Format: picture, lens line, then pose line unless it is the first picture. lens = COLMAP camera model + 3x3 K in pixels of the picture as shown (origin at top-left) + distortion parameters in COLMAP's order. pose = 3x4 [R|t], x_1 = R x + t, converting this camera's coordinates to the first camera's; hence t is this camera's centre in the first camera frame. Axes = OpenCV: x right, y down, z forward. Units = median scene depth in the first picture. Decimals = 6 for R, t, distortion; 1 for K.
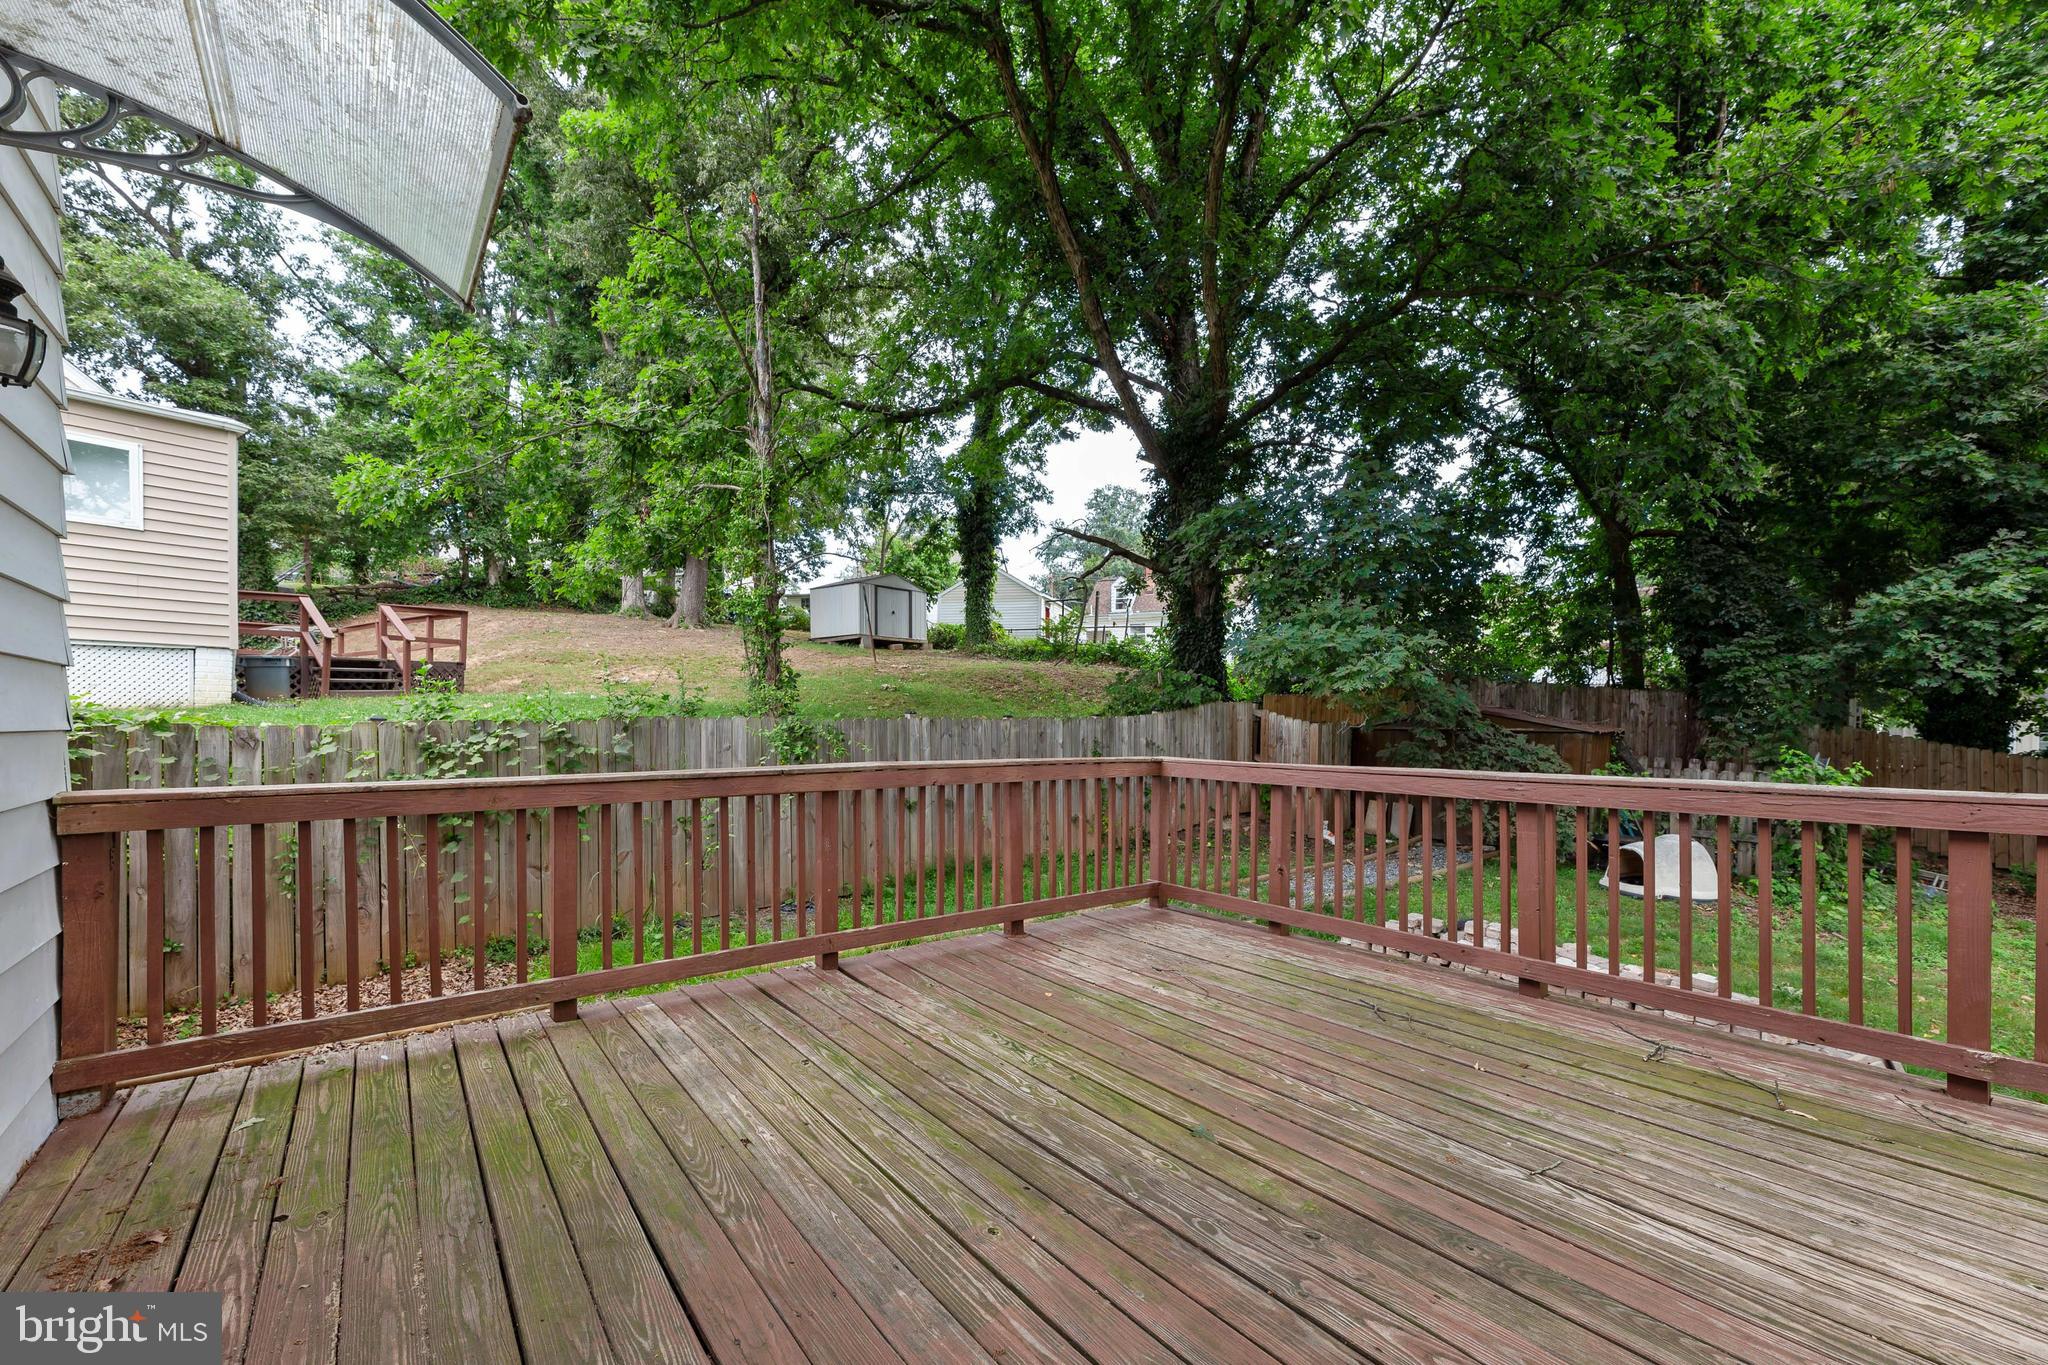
lens RADIAL K [[842.1, 0, 1022.4], [0, 842.1, 722.6], [0, 0, 1]] dist [0.004132, 0.000097]
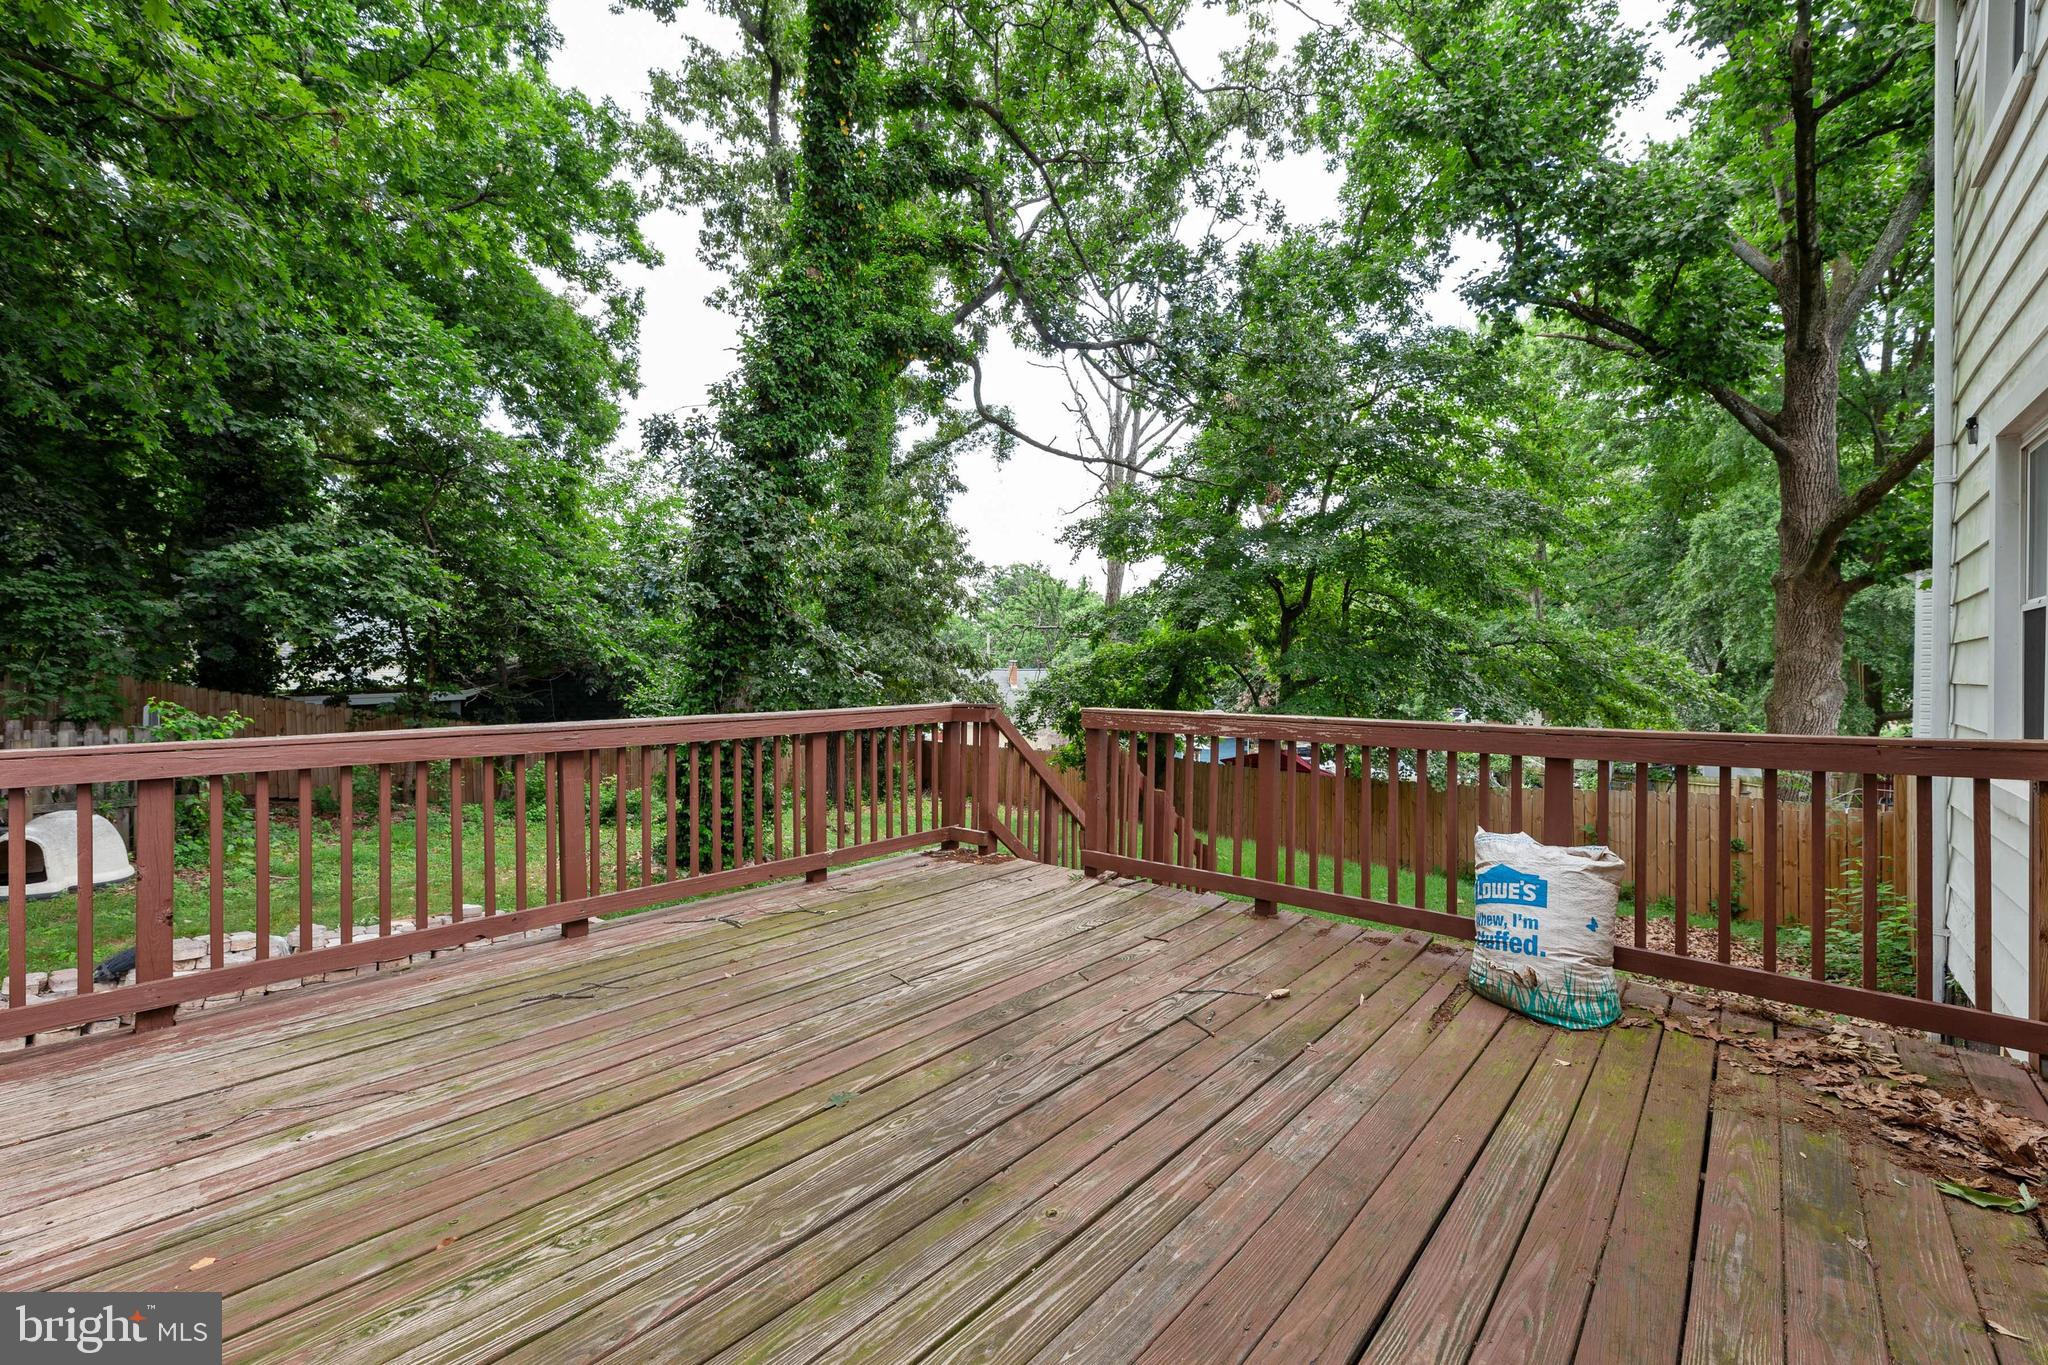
lens RADIAL K [[842.1, 0, 1023.9], [0, 842.1, 677.5], [0, 0, 1]] dist [0.004132, 0.000097]
pose [[-0.191122, -0.007610, 0.981537, -0.546857], [0.001396, 0.999967, 0.008025, -0.001195], [-0.981565, 0.002904, -0.191105, 0.697849]]
